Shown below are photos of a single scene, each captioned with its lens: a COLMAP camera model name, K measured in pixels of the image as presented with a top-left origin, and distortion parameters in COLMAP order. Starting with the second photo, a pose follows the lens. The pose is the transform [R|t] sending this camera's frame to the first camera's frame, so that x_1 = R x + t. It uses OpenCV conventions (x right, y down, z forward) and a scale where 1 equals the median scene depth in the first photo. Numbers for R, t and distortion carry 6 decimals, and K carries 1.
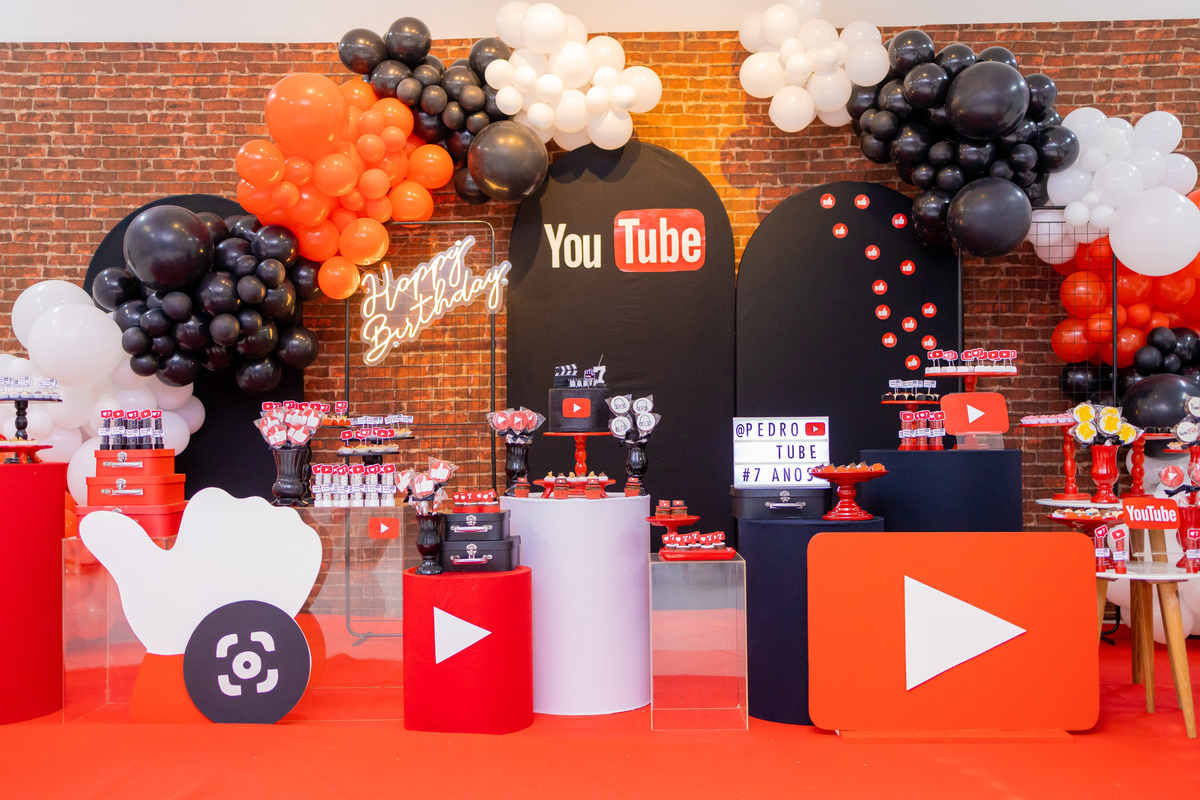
lens RADIAL K [[1211.2, 0, 600.1], [0, 1211.2, 444.9], [0, 0, 1]] dist [-0.176160, 0.001002]
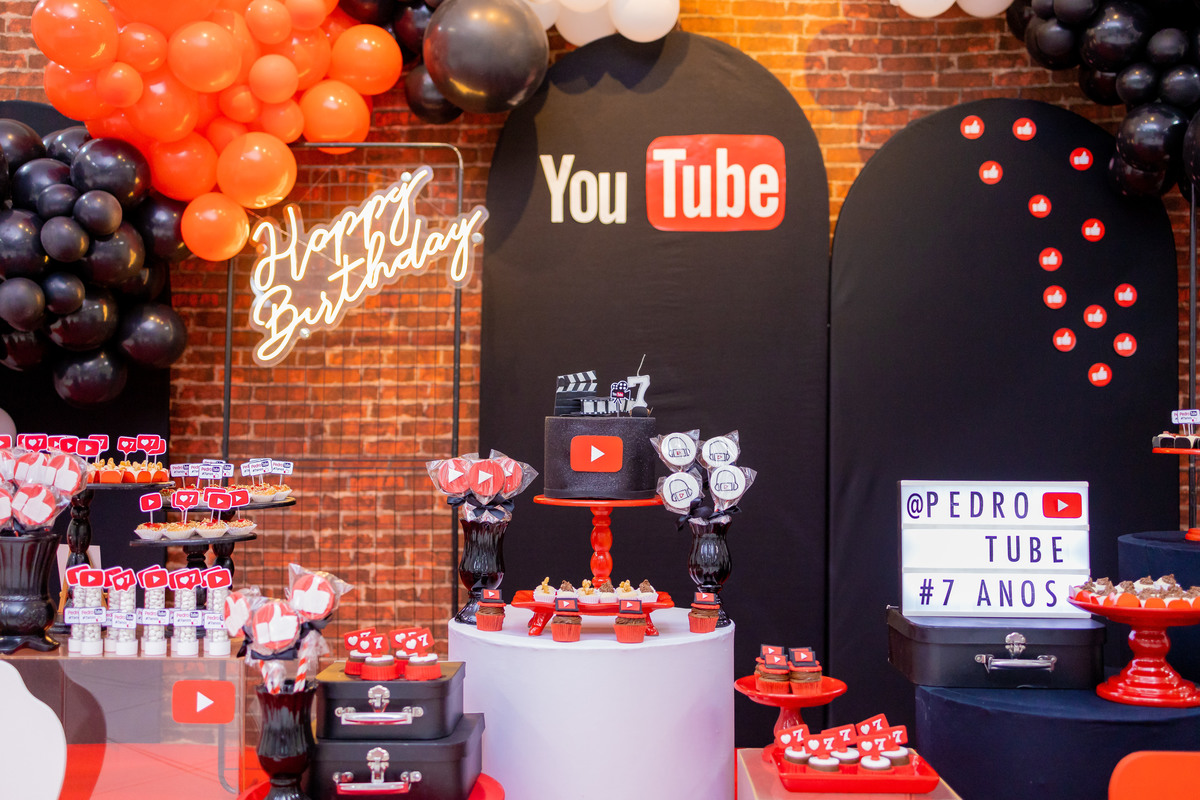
lens RADIAL K [[1220.5, 0, 600.0], [0, 1220.5, 400.0], [0, 0, 1]] dist [-0.143157, 0.005999]
pose [[0.999850, 0.016087, 0.006467, -0.017344], [-0.015823, 0.999118, -0.038882, -0.026603], [-0.007087, 0.038774, 0.999223, 0.369514]]
